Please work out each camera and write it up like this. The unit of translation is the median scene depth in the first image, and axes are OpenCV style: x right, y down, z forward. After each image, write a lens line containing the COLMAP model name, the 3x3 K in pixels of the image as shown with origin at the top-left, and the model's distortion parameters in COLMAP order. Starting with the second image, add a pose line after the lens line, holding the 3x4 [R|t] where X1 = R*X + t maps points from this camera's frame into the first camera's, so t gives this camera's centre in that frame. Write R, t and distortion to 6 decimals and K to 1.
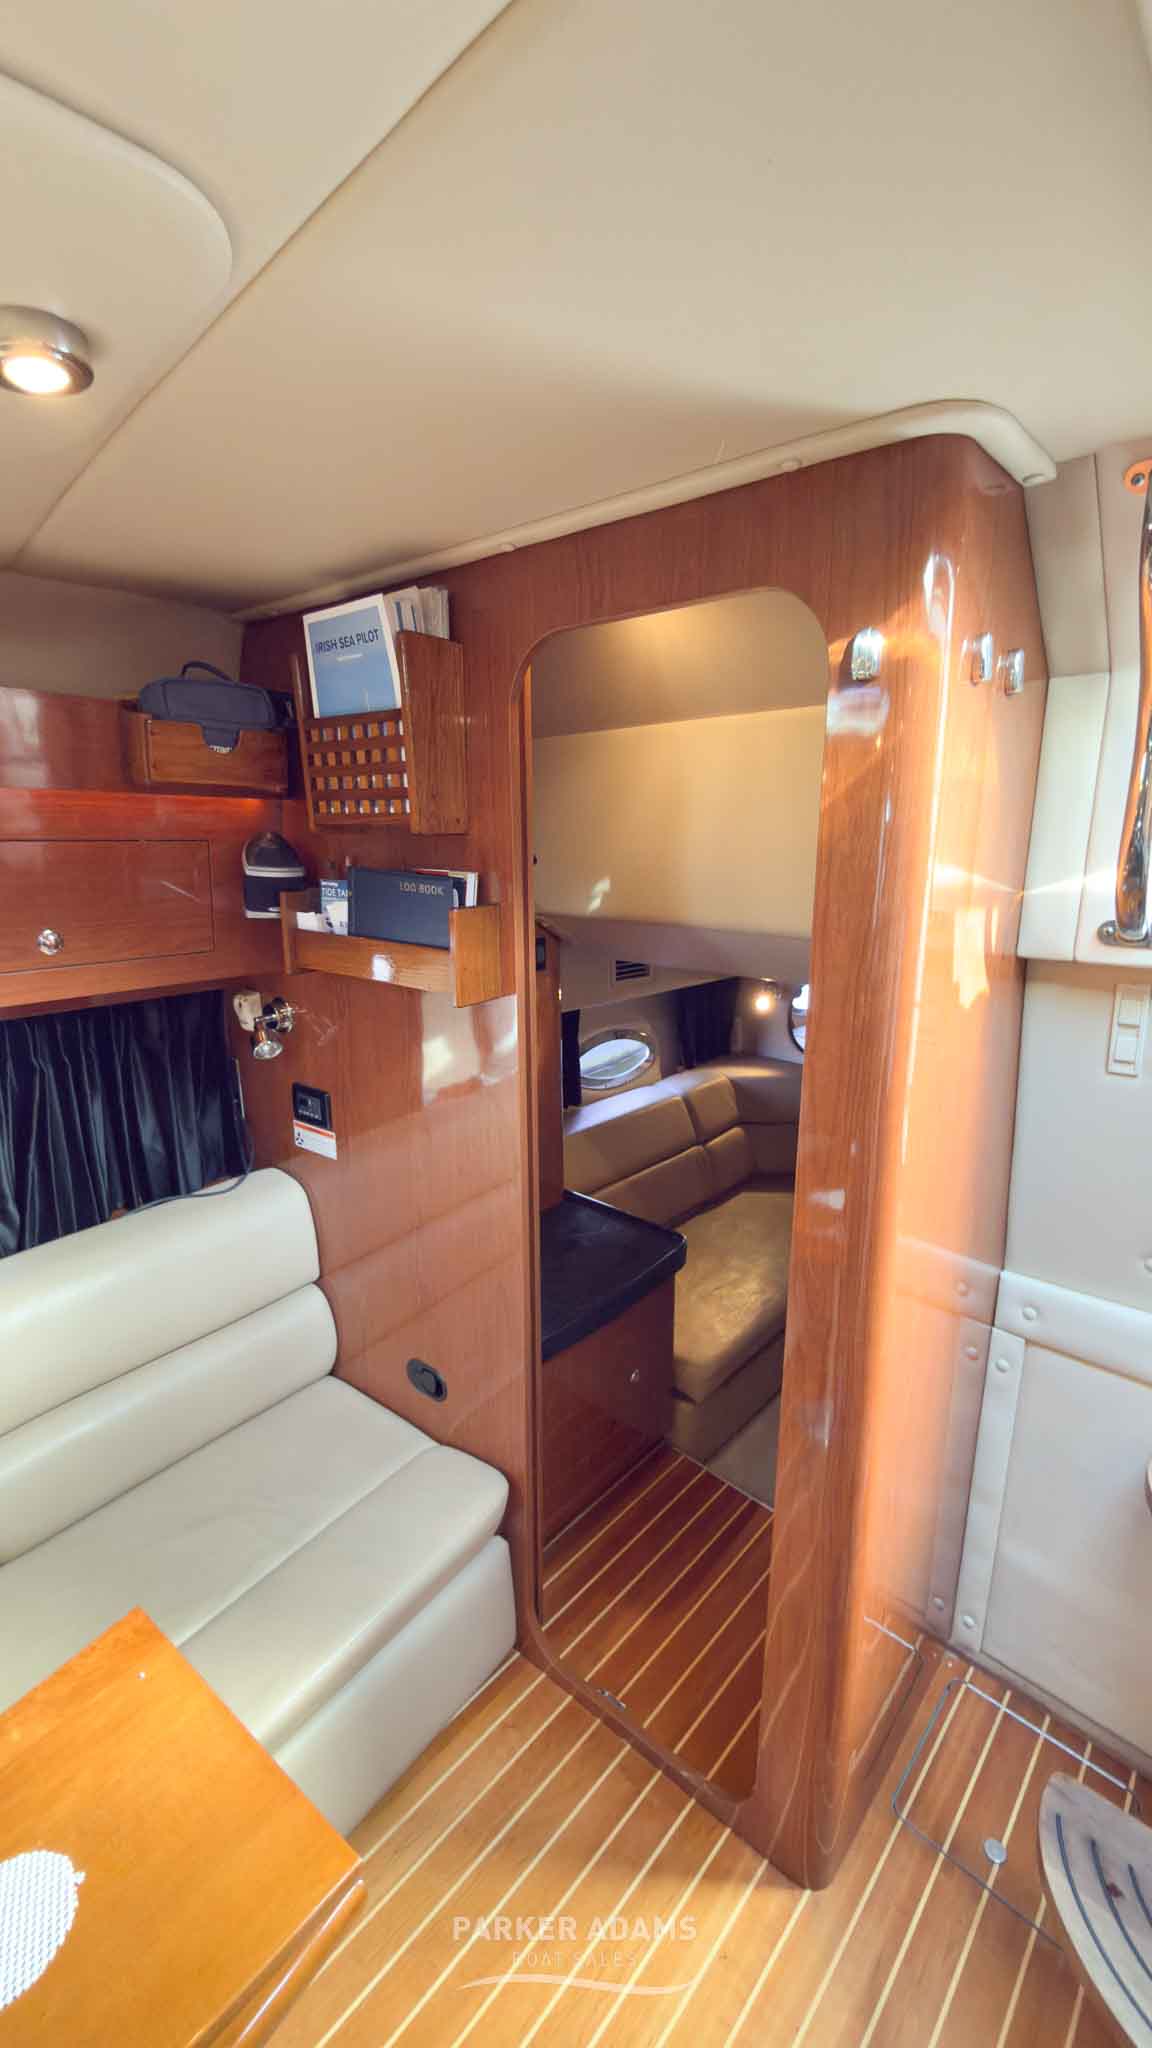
lens RADIAL K [[811.9, 0, 576.0], [0, 811.9, 1024.0], [0, 0, 1]] dist [-0.006934, 0.000249]
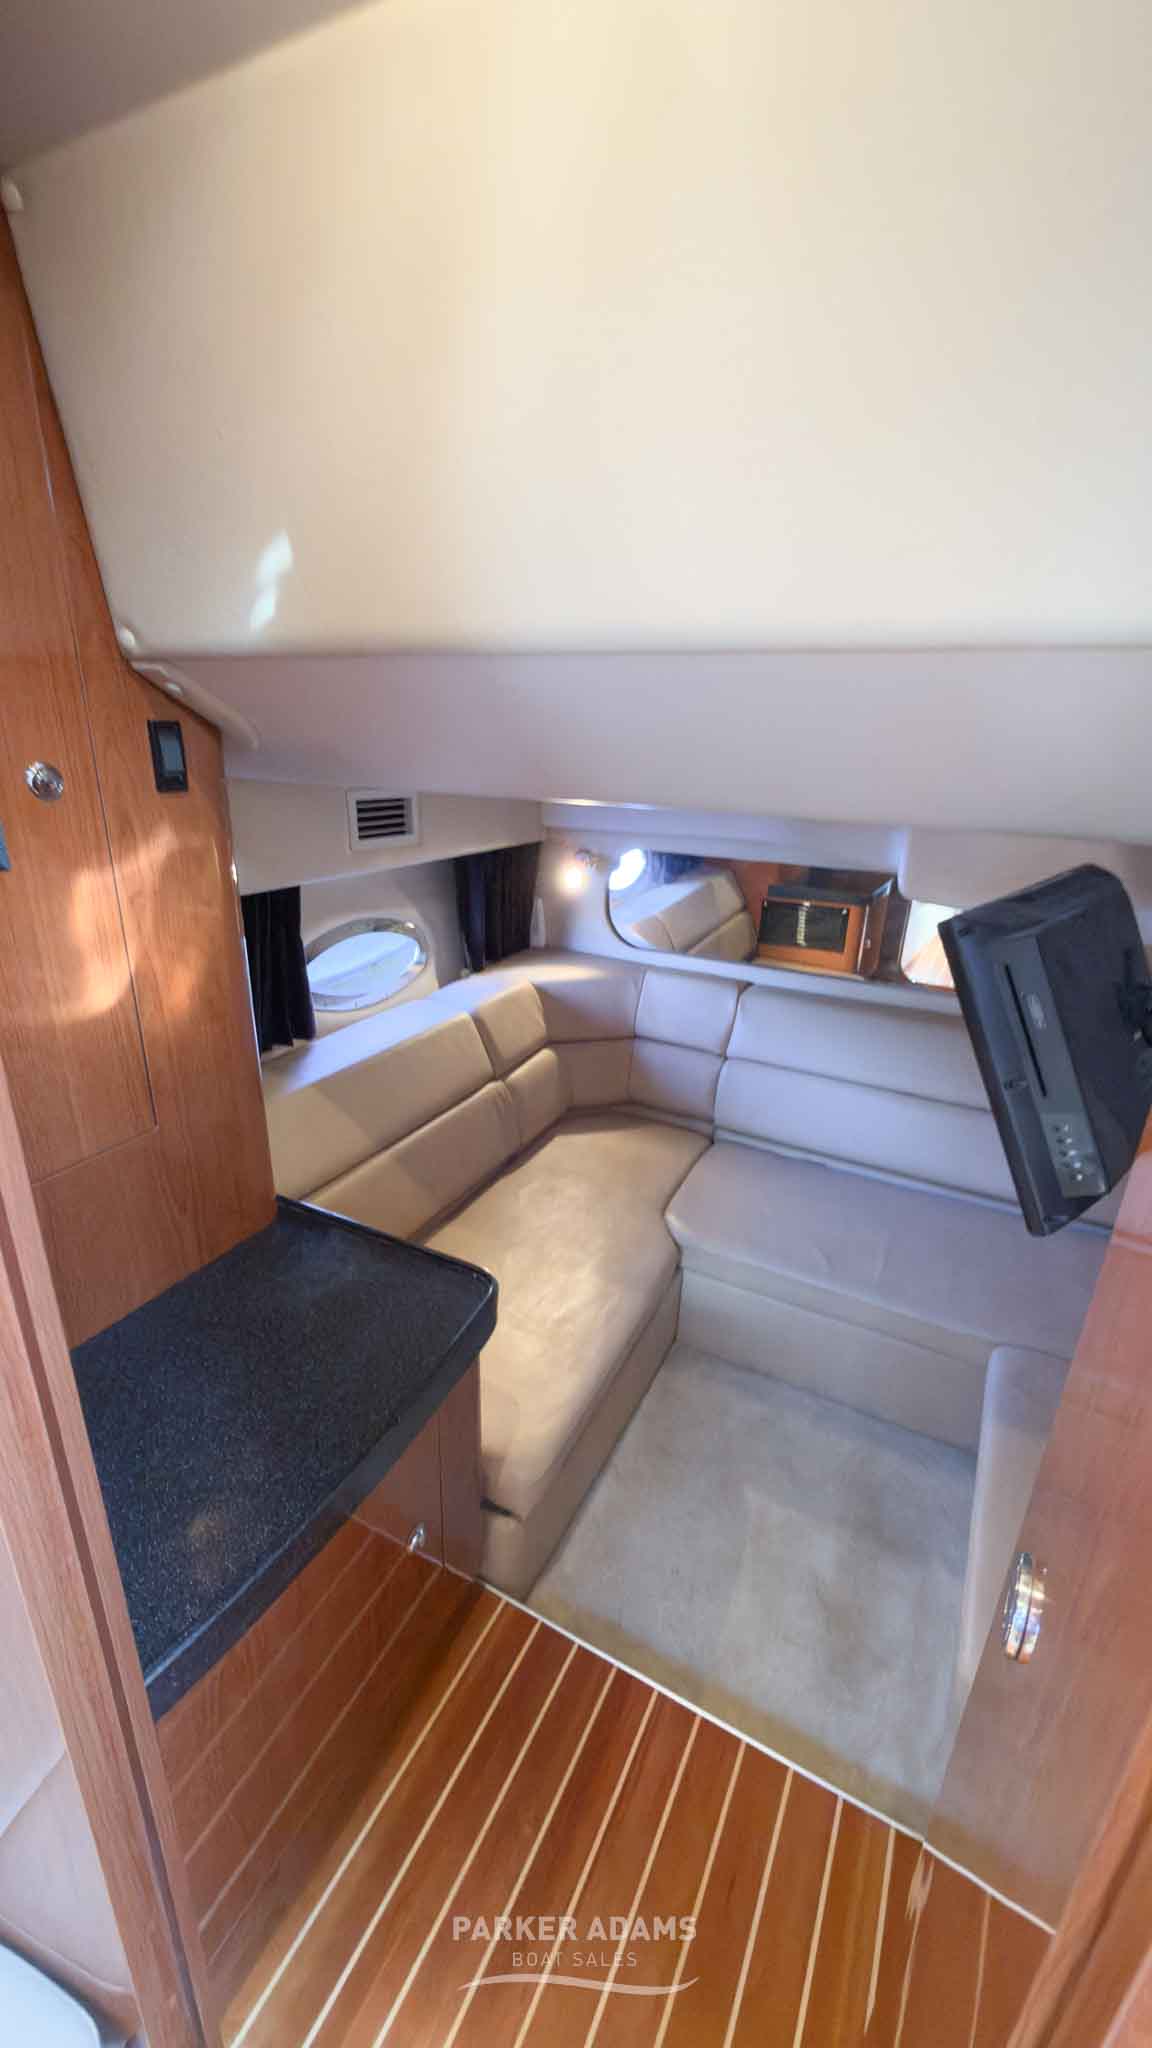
lens RADIAL K [[811.9, 0, 576.0], [0, 811.9, 1024.0], [0, 0, 1]] dist [-0.006934, 0.000249]
pose [[0.962093, -0.061048, 0.265802, 0.033140], [0.026526, 0.990950, 0.131584, 0.009584], [-0.271429, -0.119546, 0.955005, 0.311384]]
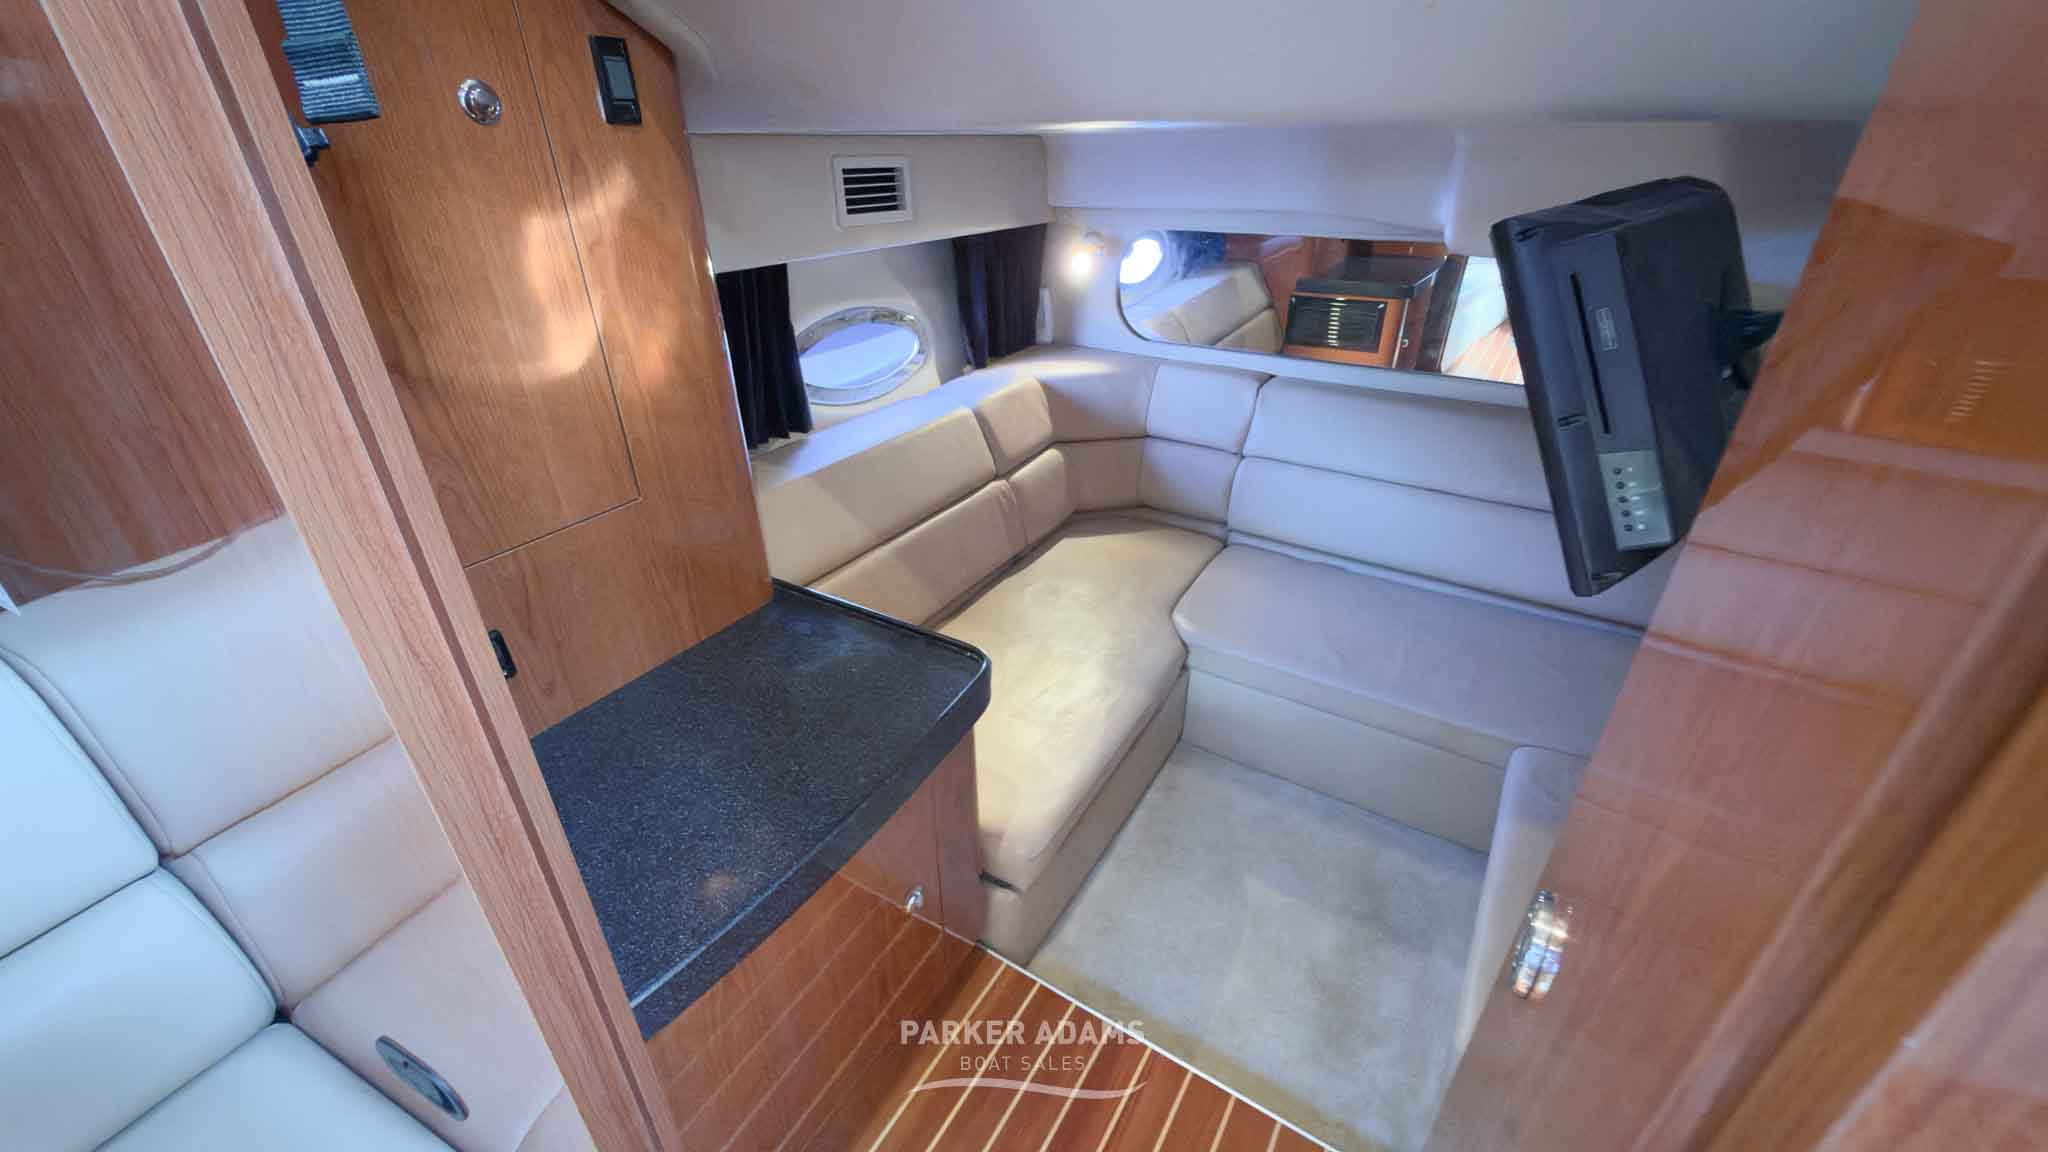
lens RADIAL K [[811.9, 0, 1024.0], [0, 811.9, 576.0], [0, 0, 1]] dist [-0.006934, 0.000249]
pose [[0.980731, -0.095352, 0.170514, 0.046639], [0.045378, 0.960115, 0.275898, 0.039481], [-0.190021, -0.262844, 0.945941, 0.325679]]
